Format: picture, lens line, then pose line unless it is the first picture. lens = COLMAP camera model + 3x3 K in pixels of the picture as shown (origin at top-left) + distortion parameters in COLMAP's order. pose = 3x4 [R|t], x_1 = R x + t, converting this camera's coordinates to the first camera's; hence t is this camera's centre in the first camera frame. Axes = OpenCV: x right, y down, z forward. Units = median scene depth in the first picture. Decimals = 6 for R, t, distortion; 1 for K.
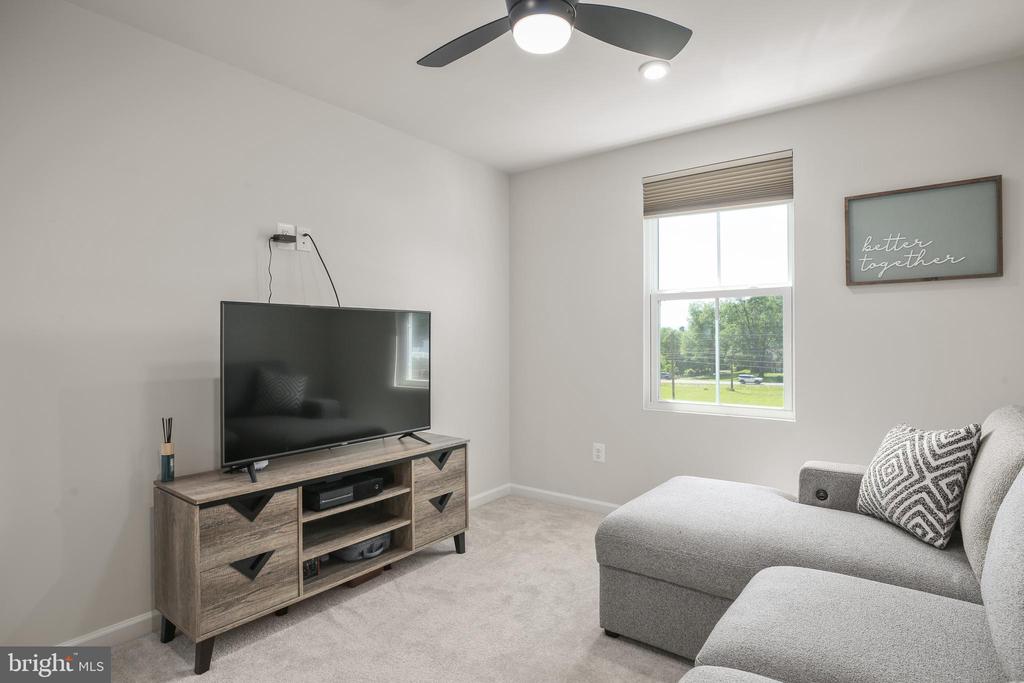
lens RADIAL K [[534.8, 0, 511.9], [0, 534.8, 338.4], [0, 0, 1]] dist [-0.023861, -0.000273]
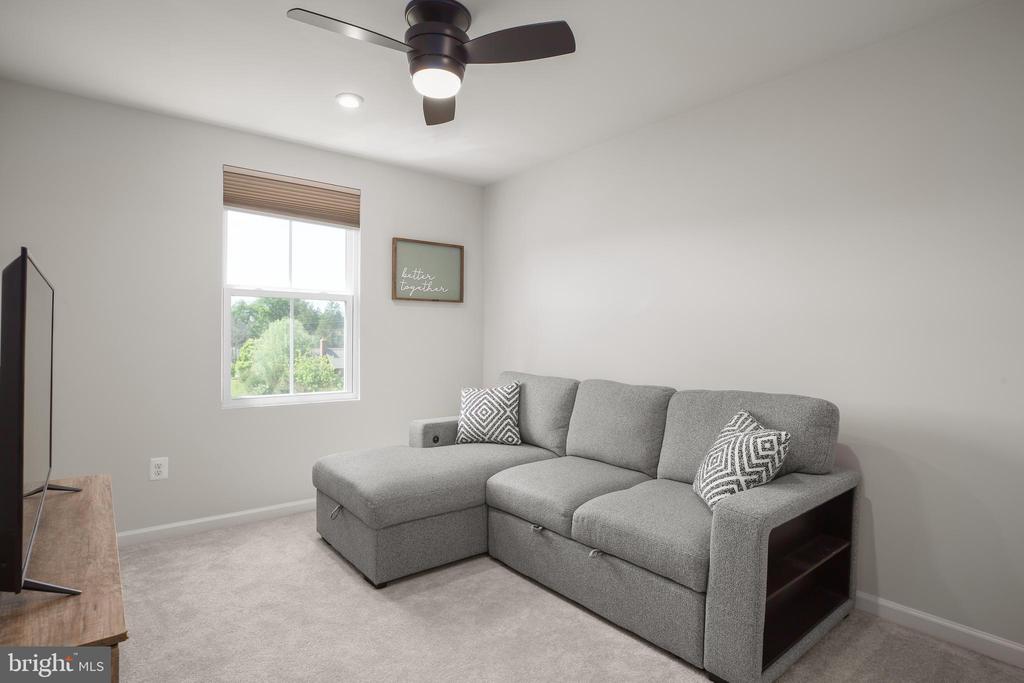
lens RADIAL K [[534.8, 0, 516.2], [0, 534.8, 342.2], [0, 0, 1]] dist [-0.023861, -0.000273]
pose [[0.231008, -0.002706, 0.972948, -0.726080], [-0.010317, 0.999933, 0.005230, 0.005028], [-0.972897, -0.011247, 0.230965, 0.360225]]
